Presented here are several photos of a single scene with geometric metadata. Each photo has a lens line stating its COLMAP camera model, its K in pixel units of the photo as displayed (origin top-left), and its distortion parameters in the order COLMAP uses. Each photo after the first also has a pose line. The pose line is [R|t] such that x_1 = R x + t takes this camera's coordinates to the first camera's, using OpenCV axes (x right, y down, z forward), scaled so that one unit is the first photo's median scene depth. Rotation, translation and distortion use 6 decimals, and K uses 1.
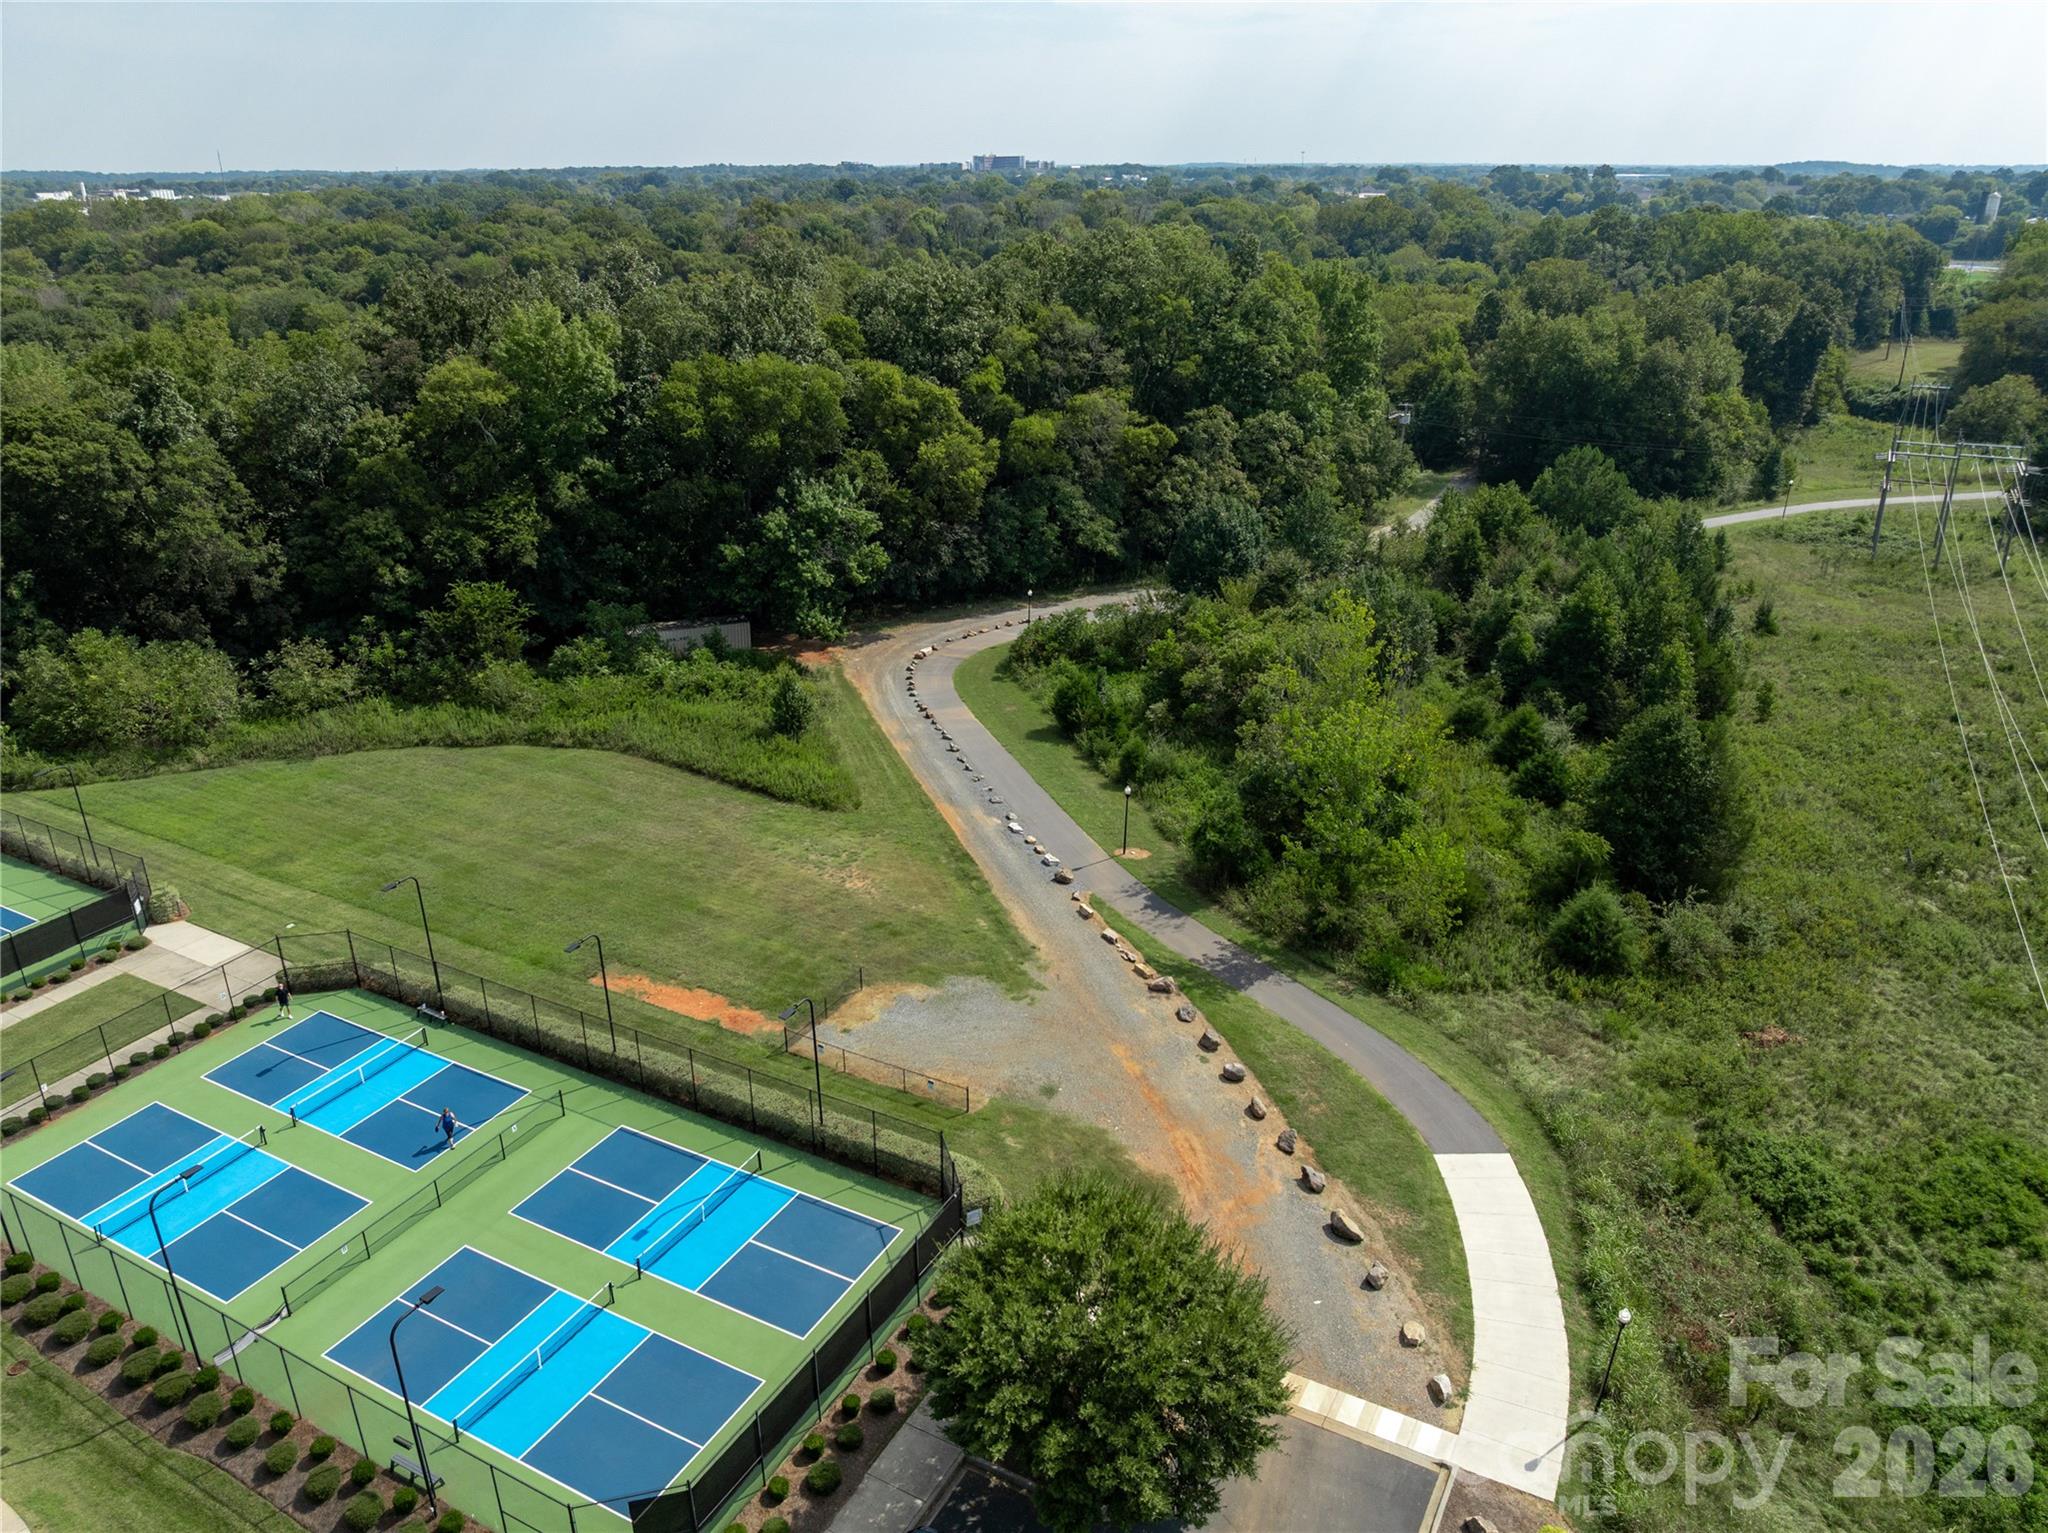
lens RADIAL K [[1440.3, 0, 1037.7], [0, 1440.3, 752.3], [0, 0, 1]] dist [-0.043009, -0.001016]
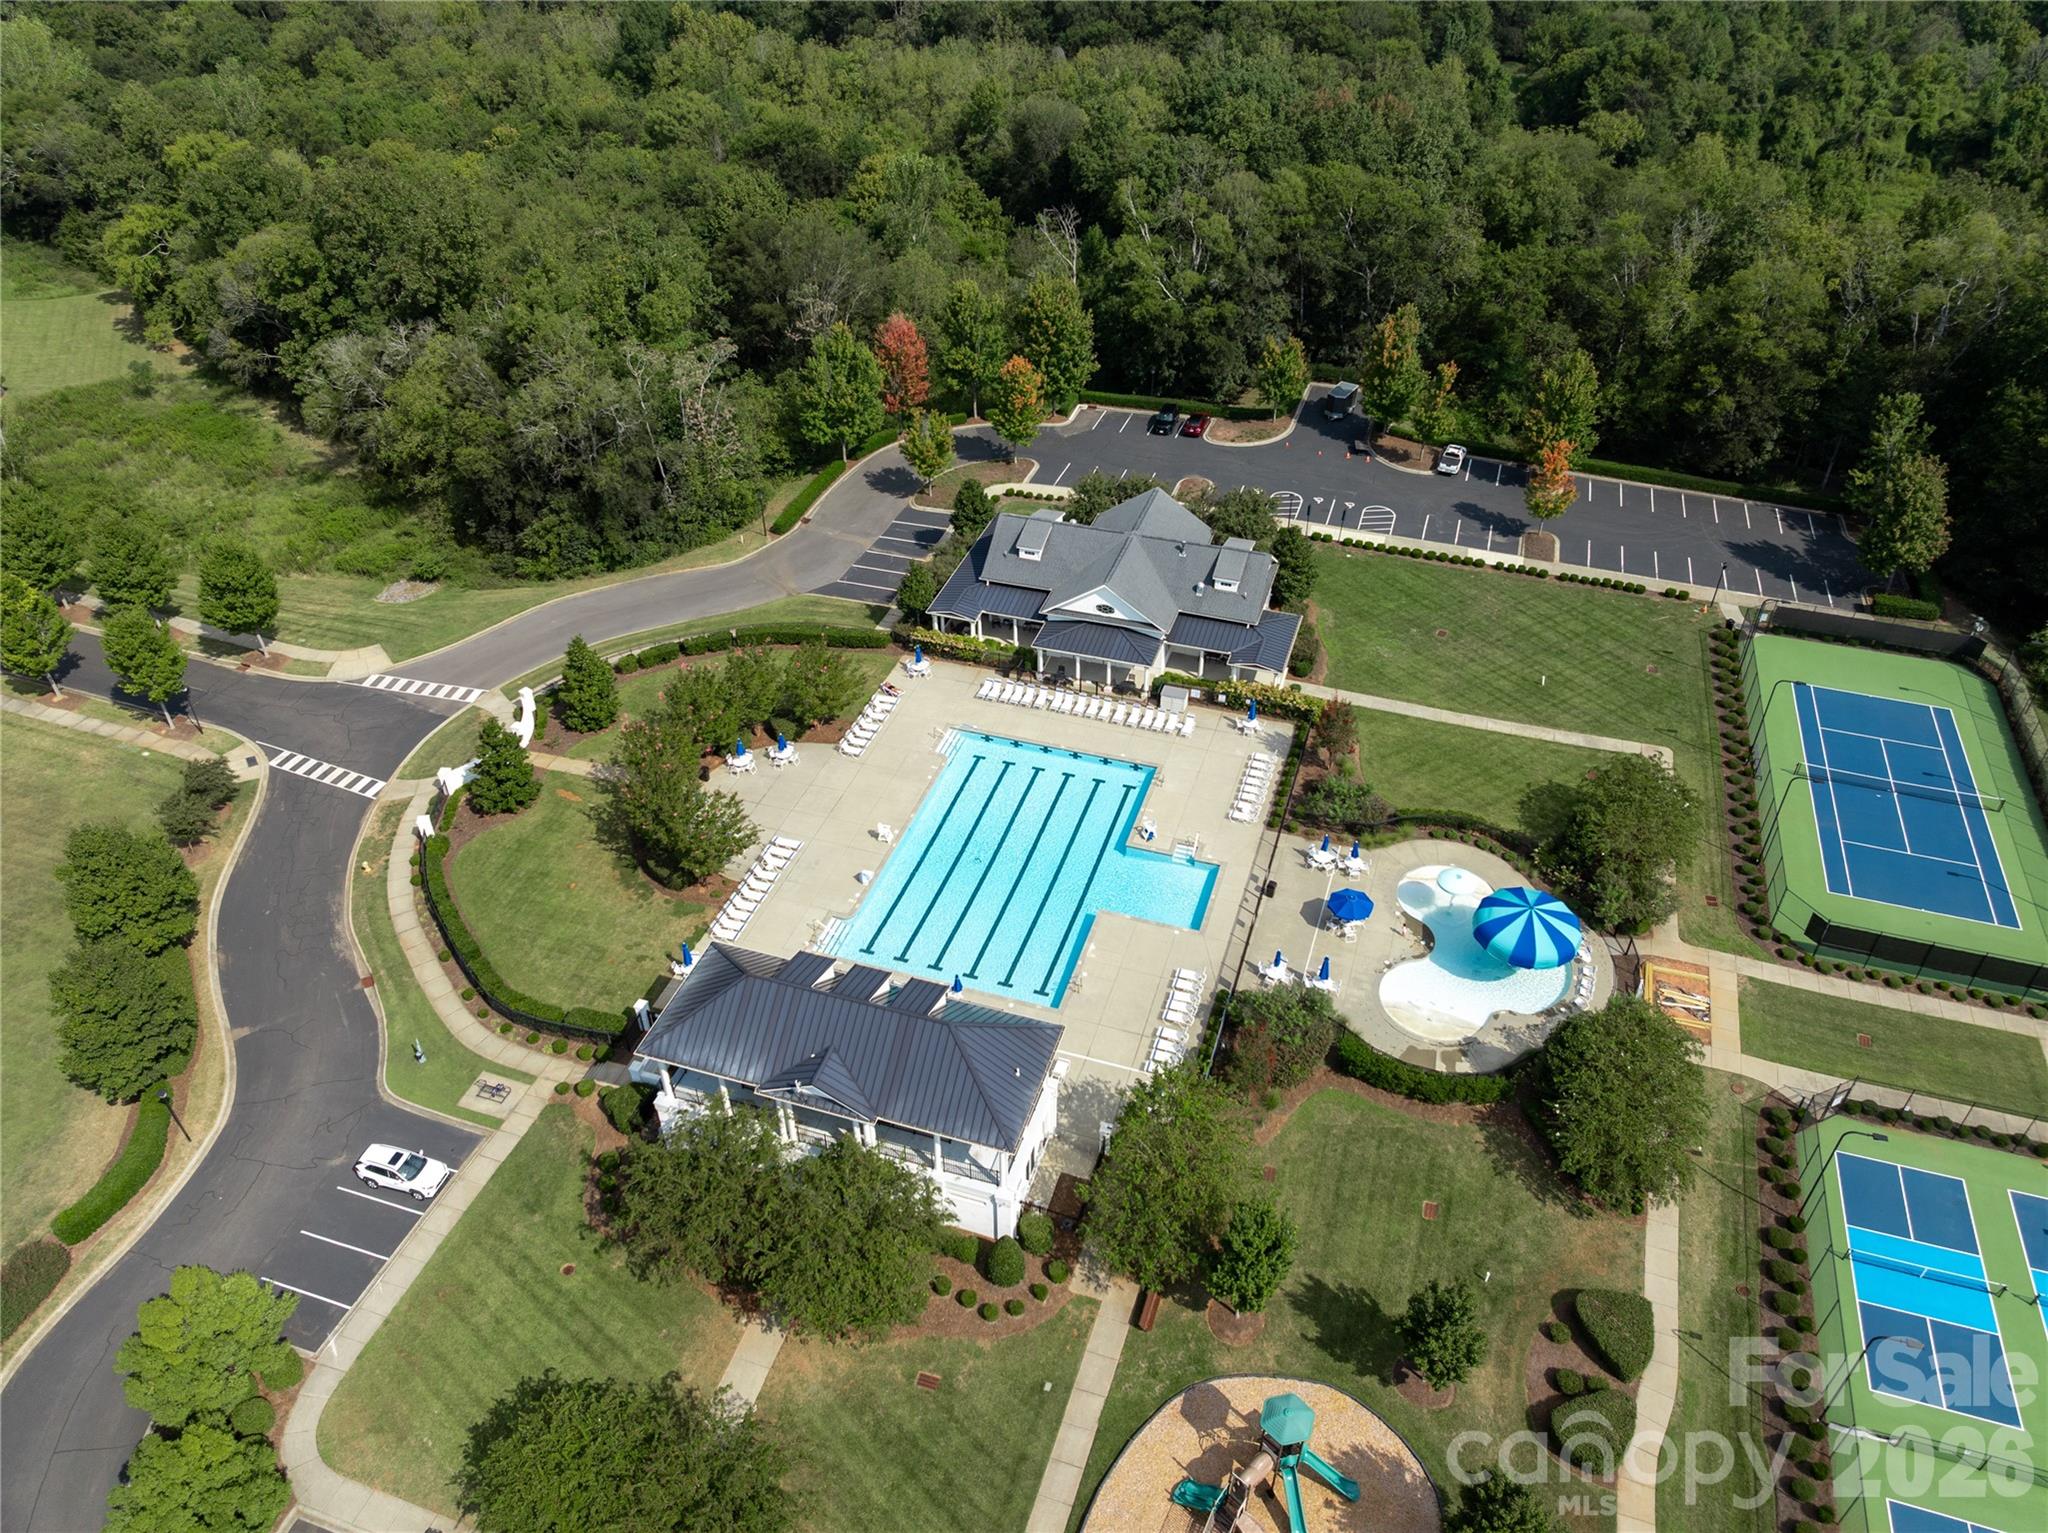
lens RADIAL K [[1440.3, 0, 1037.7], [0, 1440.3, 752.3], [0, 0, 1]] dist [-0.043009, -0.001016]
pose [[0.176863, 0.601556, -0.779006, -0.034249], [-0.367565, 0.774588, 0.514694, -0.241008], [0.913025, 0.195305, 0.358107, -0.145144]]
